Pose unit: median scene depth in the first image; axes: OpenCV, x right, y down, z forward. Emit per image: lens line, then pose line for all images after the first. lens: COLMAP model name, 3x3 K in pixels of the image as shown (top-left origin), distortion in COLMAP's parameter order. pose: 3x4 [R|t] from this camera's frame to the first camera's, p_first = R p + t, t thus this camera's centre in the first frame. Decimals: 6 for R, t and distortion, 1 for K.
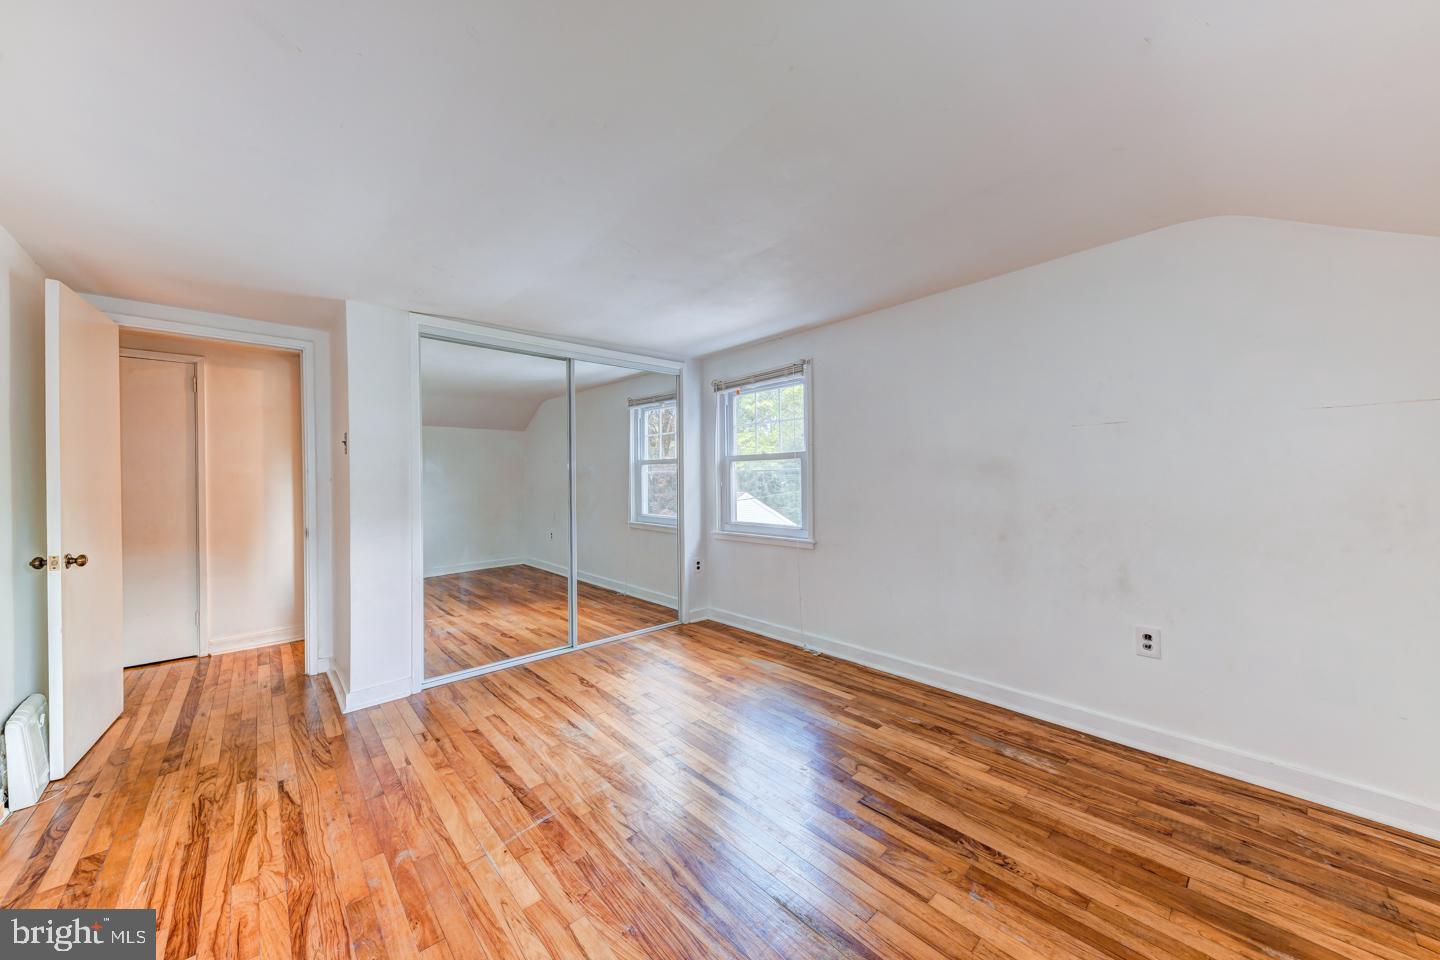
lens RADIAL K [[511.9, 0, 723.2], [0, 511.9, 477.9], [0, 0, 1]] dist [0.018928, -0.004413]
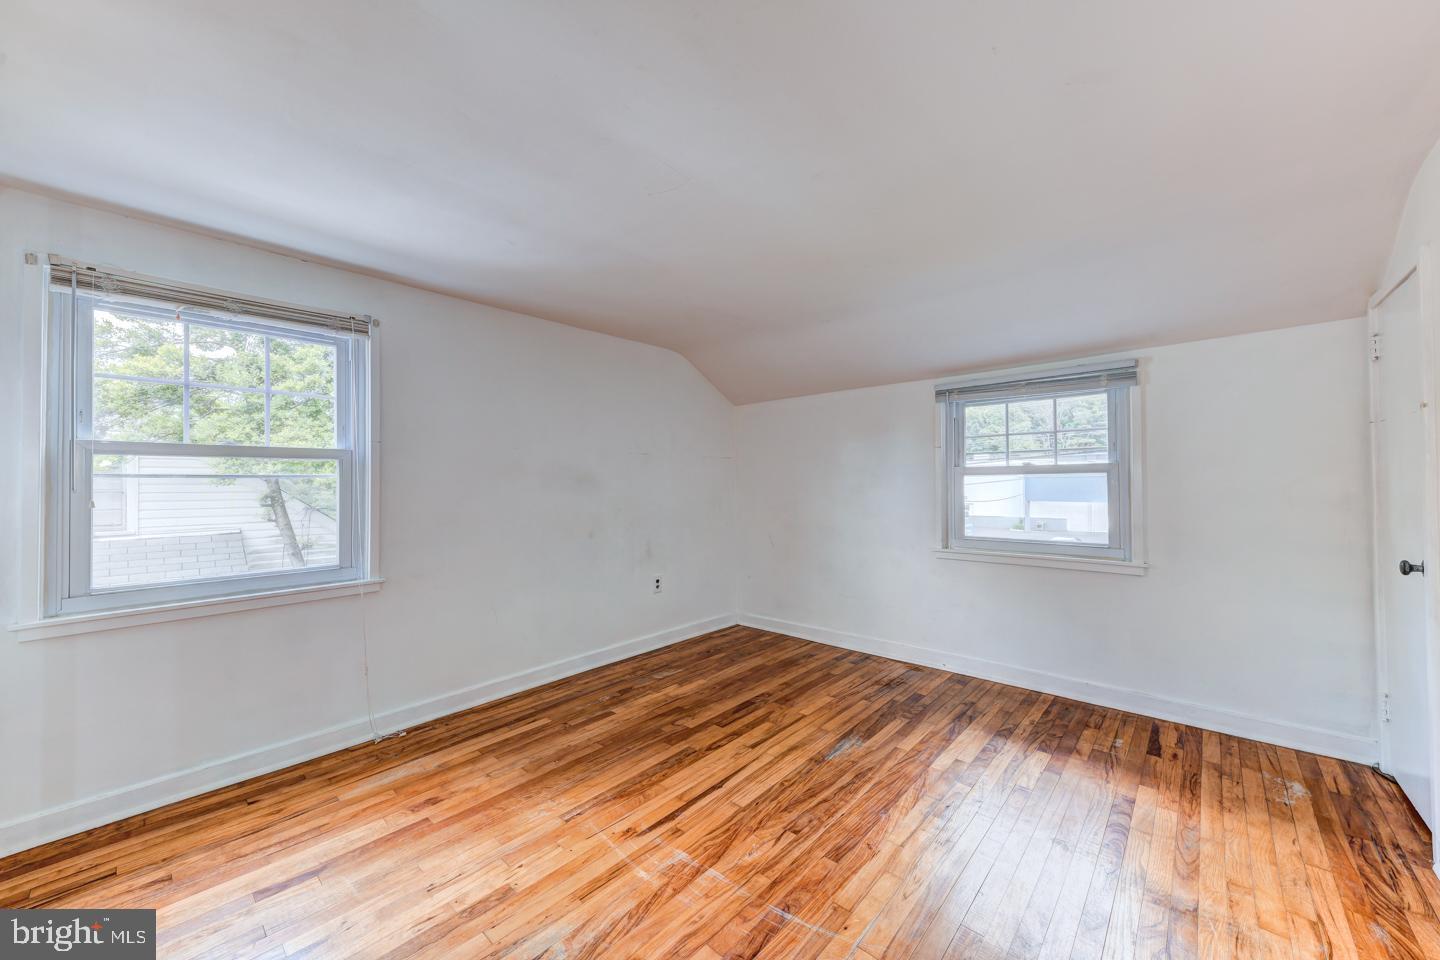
lens RADIAL K [[531.7, 0, 725.7], [0, 531.7, 478.7], [0, 0, 1]] dist [0.017762, -0.000215]
pose [[-0.107282, 0.023574, 0.993949, -0.963224], [0.010506, 0.999690, -0.022576, 0.010882], [-0.994173, 0.008020, -0.107496, 0.962824]]
